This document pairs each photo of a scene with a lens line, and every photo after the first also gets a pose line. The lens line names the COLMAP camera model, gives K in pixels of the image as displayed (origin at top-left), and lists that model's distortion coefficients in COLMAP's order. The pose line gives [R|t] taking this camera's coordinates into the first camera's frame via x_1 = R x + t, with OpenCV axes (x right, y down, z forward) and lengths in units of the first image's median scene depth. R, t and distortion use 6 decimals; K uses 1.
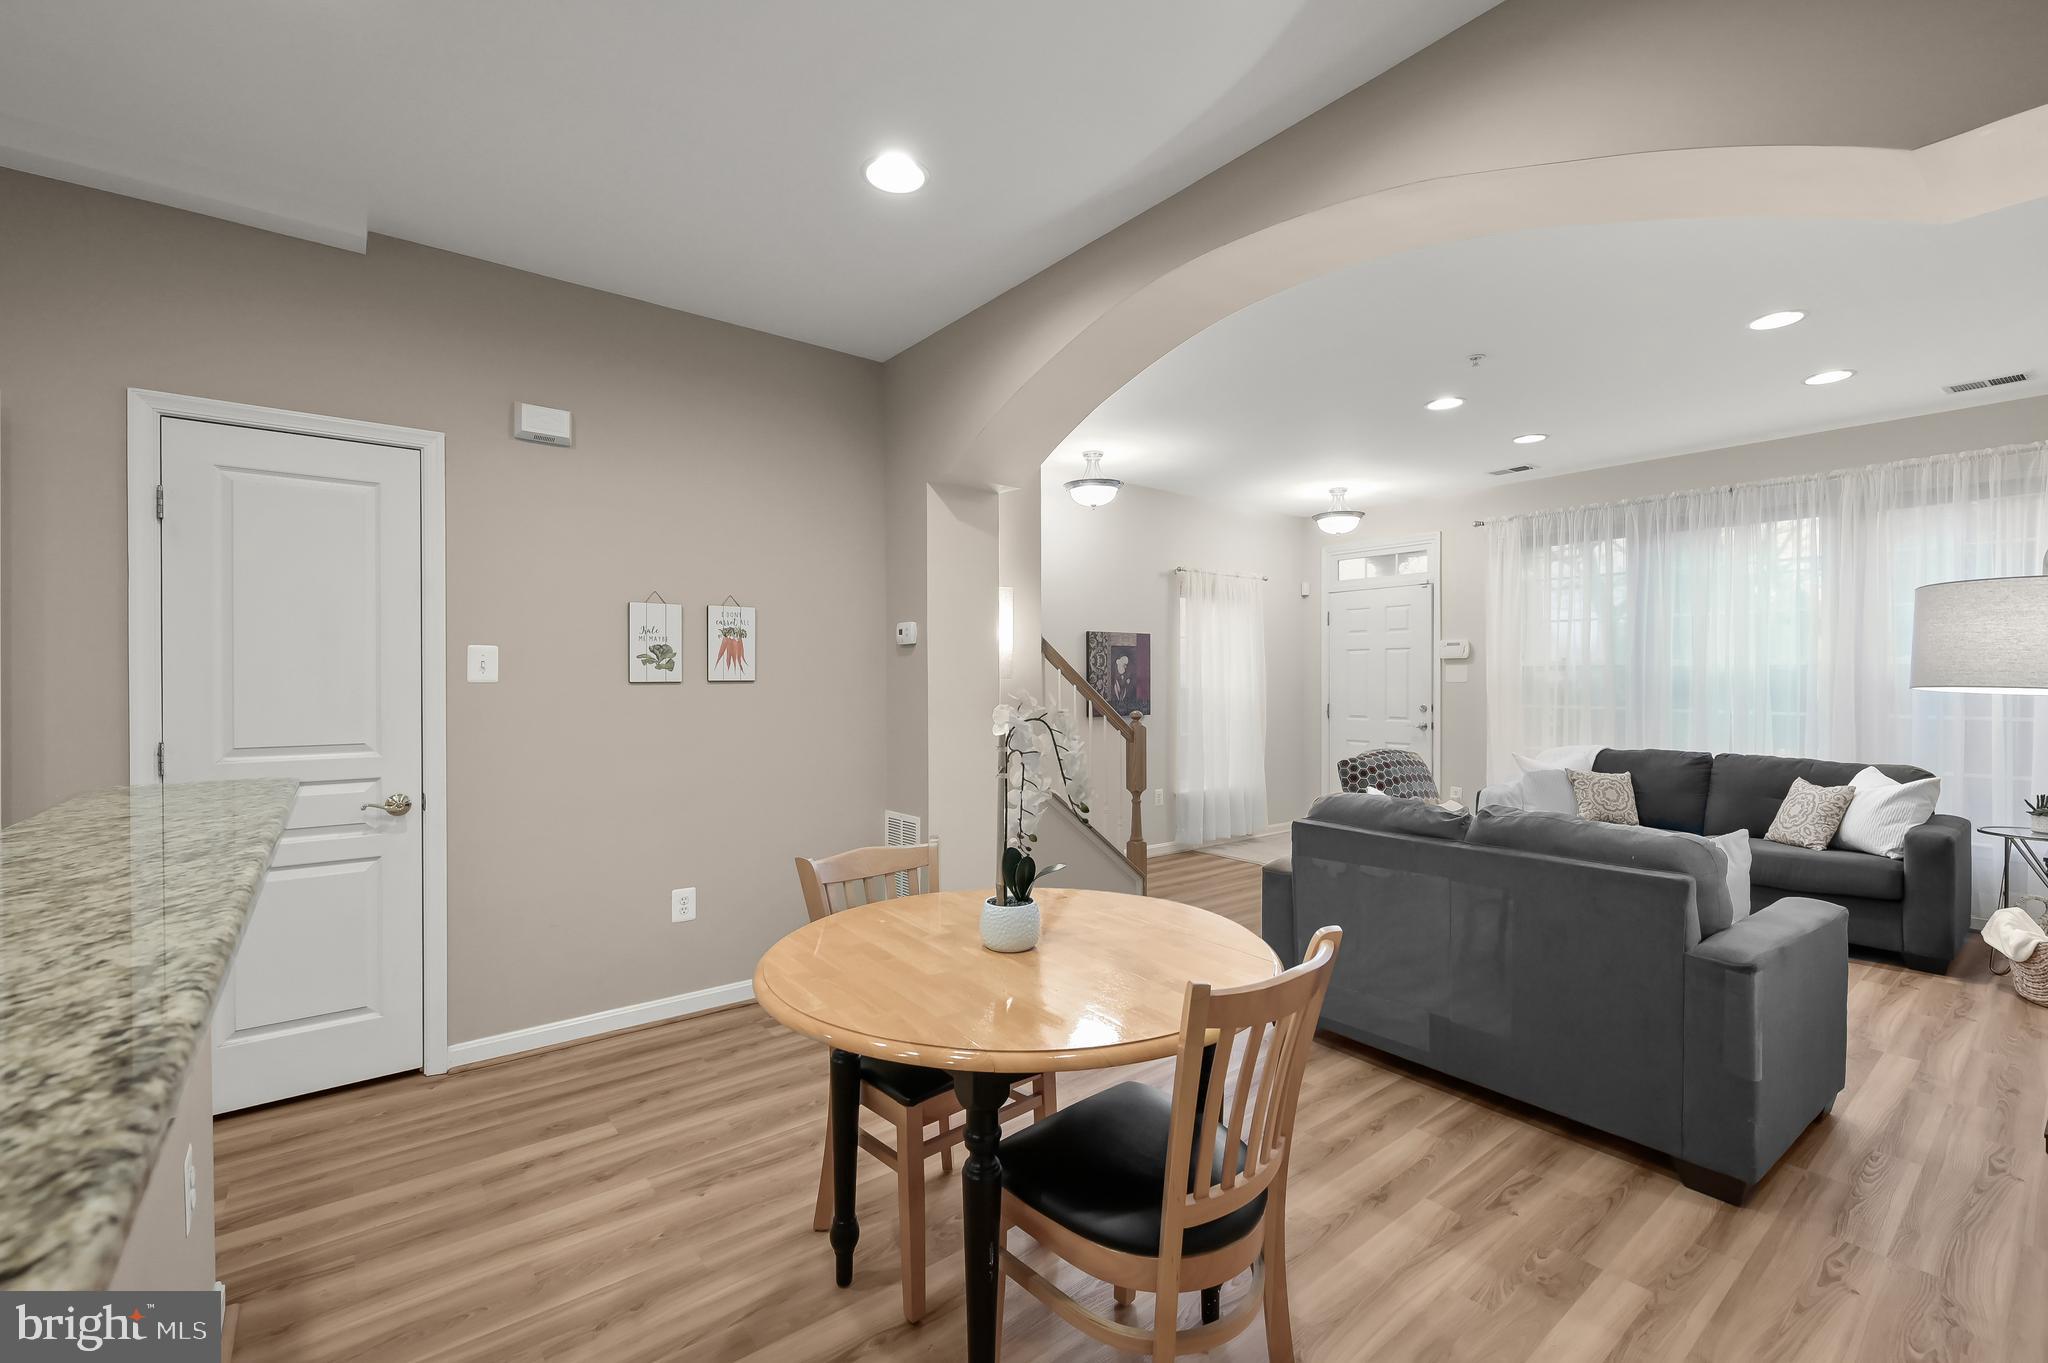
lens RADIAL K [[871.6, 0, 1031.4], [0, 871.6, 682.1], [0, 0, 1]] dist [0.000235, 0.000496]
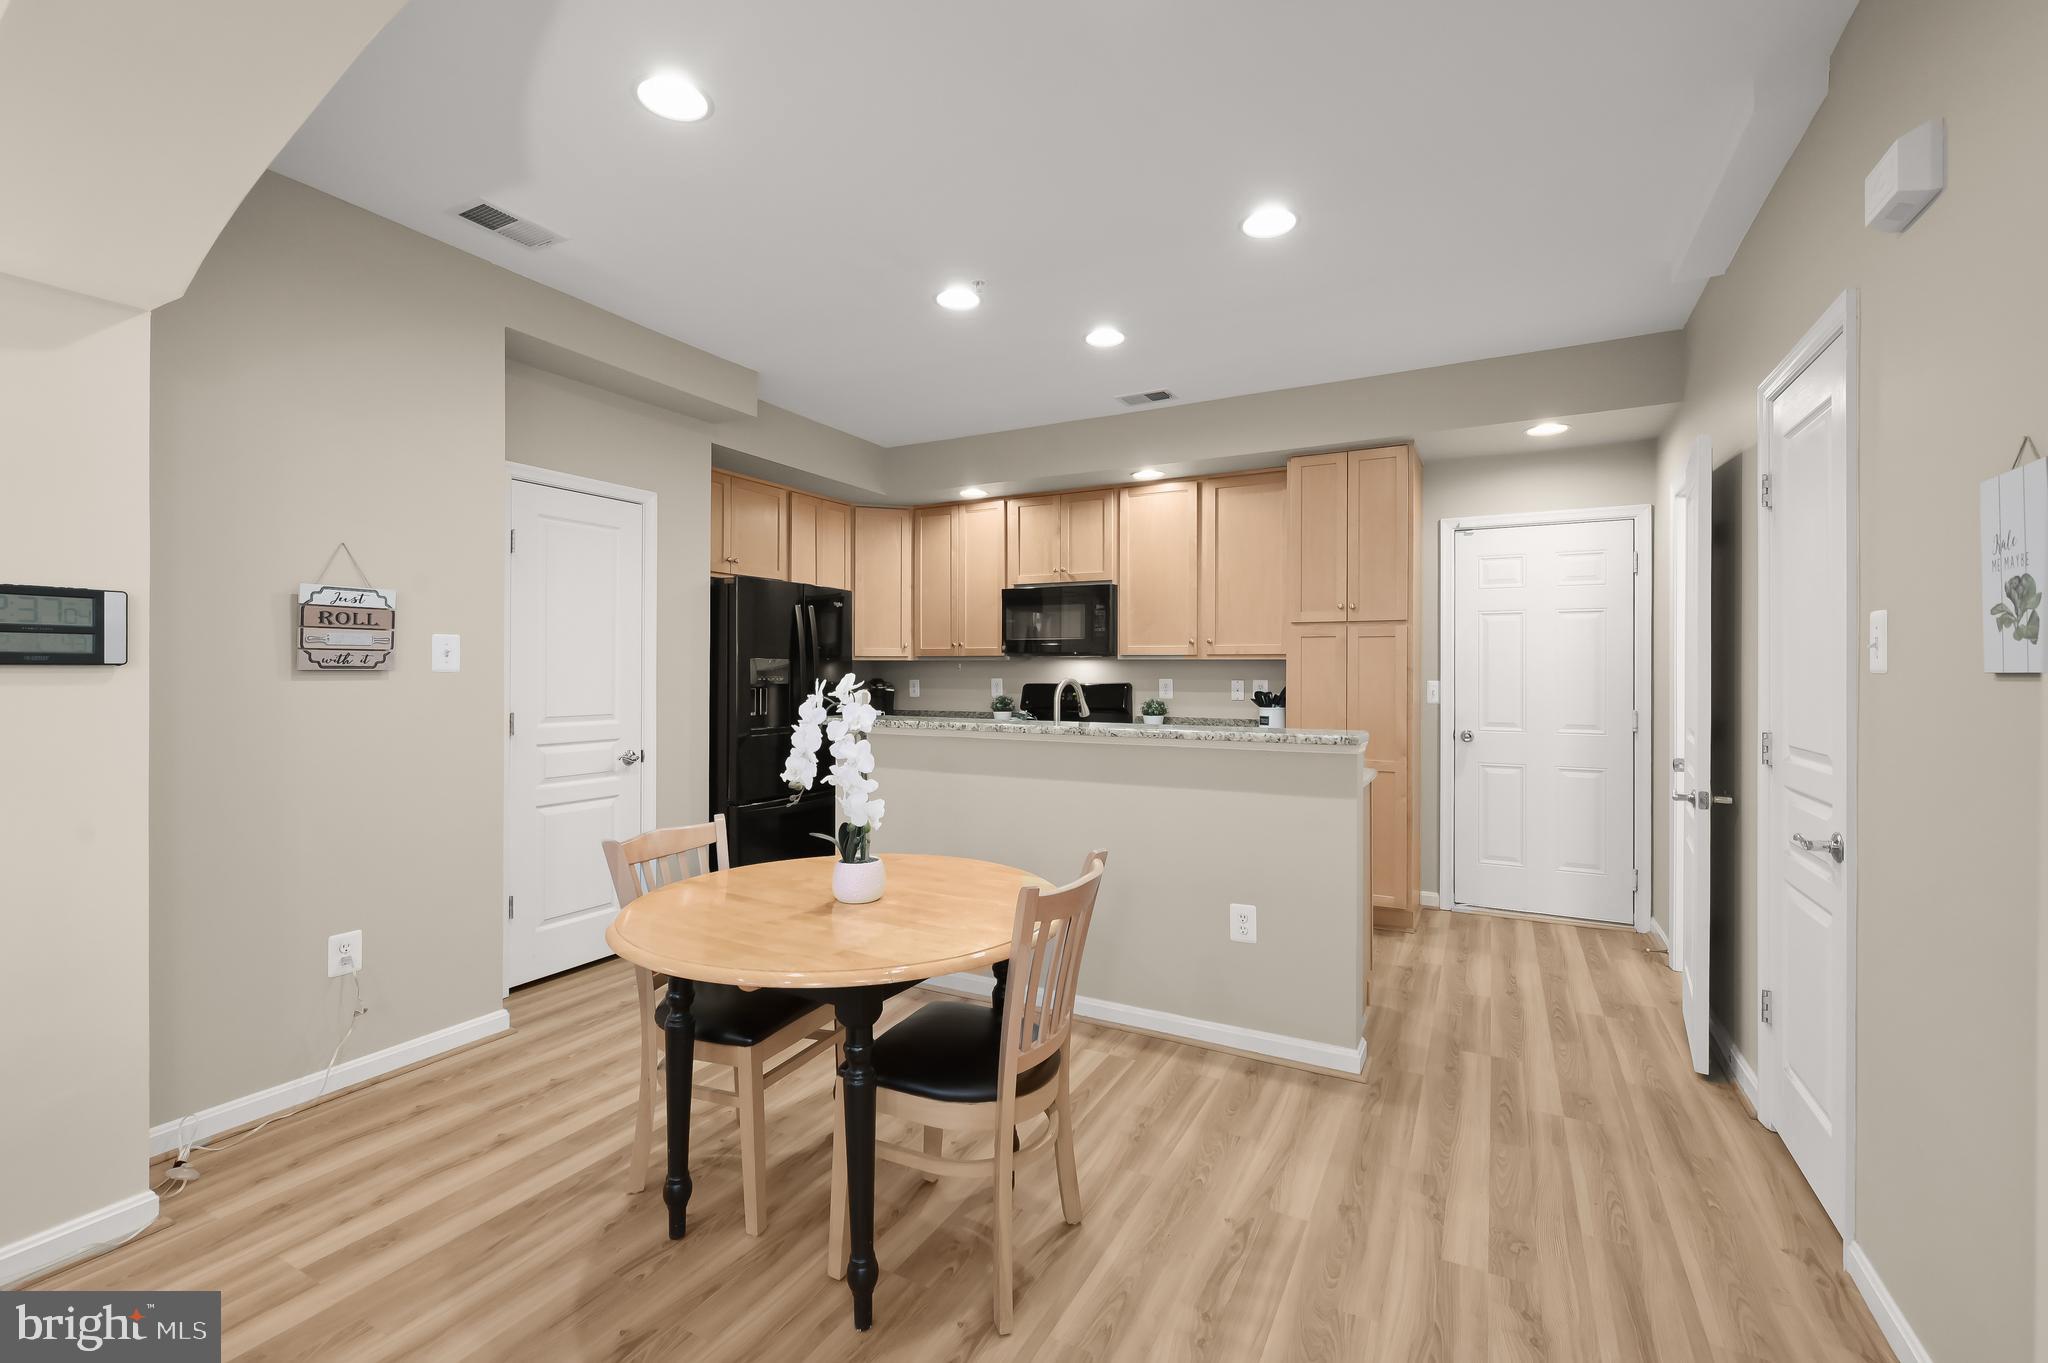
lens RADIAL K [[878.8, 0, 1032.0], [0, 878.8, 673.2], [0, 0, 1]] dist [0.001646, -0.000158]
pose [[-0.917175, 0.001399, -0.398482, 0.109297], [-0.000446, 0.999990, 0.004539, -0.001383], [0.398485, 0.004341, -0.917165, 1.024048]]
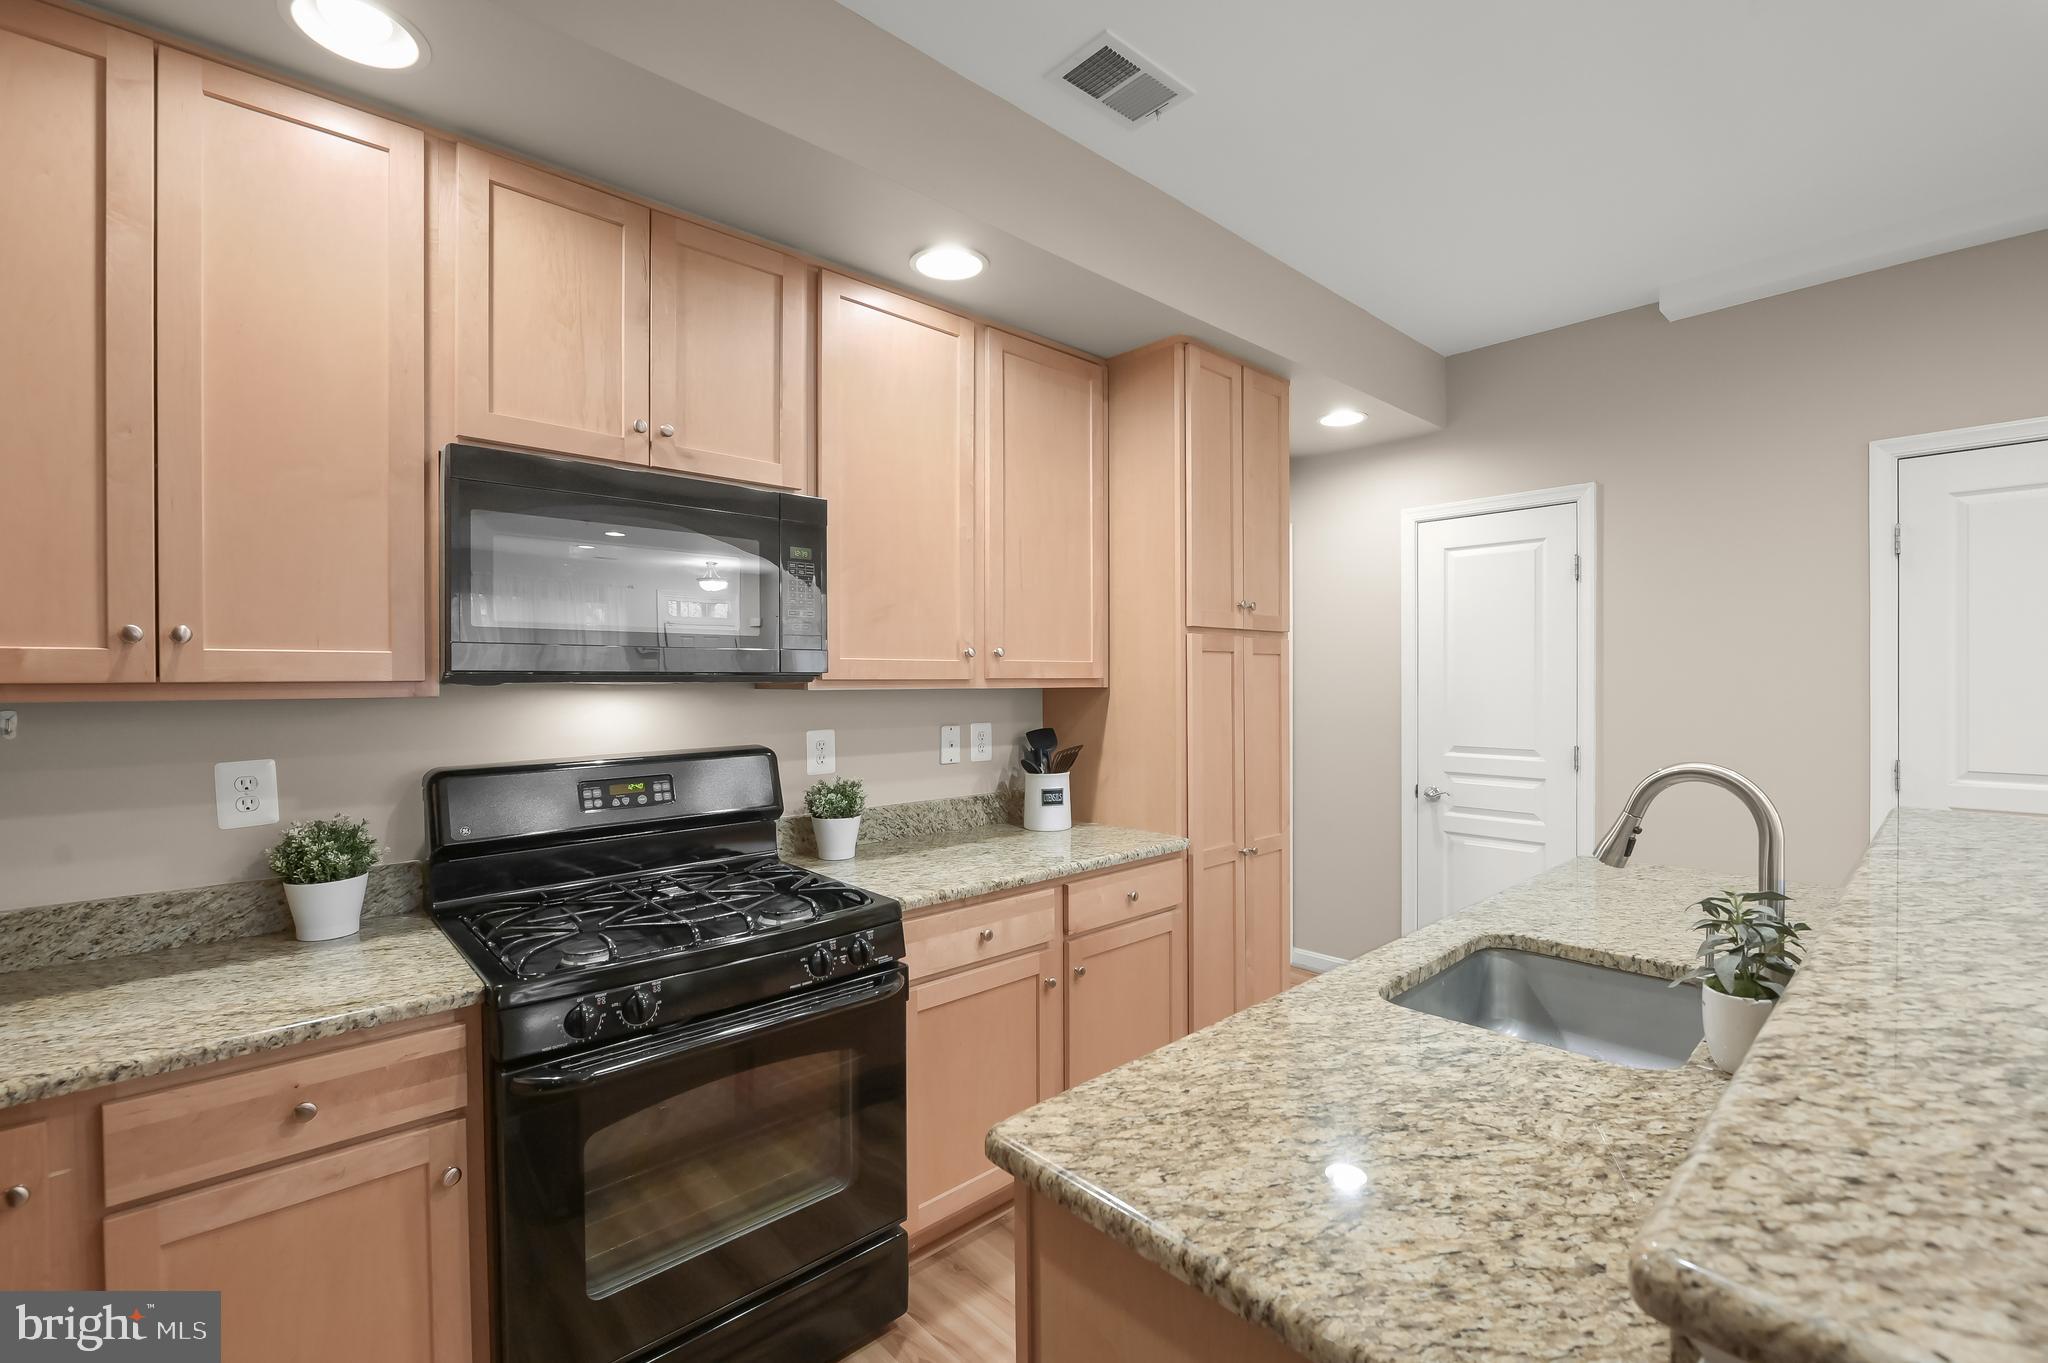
lens RADIAL K [[872.5, 0, 1024.0], [0, 872.5, 681.5], [0, 0, 1]] dist [-0.013469, 0.000086]
pose [[0.072573, 0.005699, -0.997347, -0.005244], [0.004165, 0.999973, 0.006017, -0.025593], [0.997354, -0.004591, 0.072548, -0.105742]]
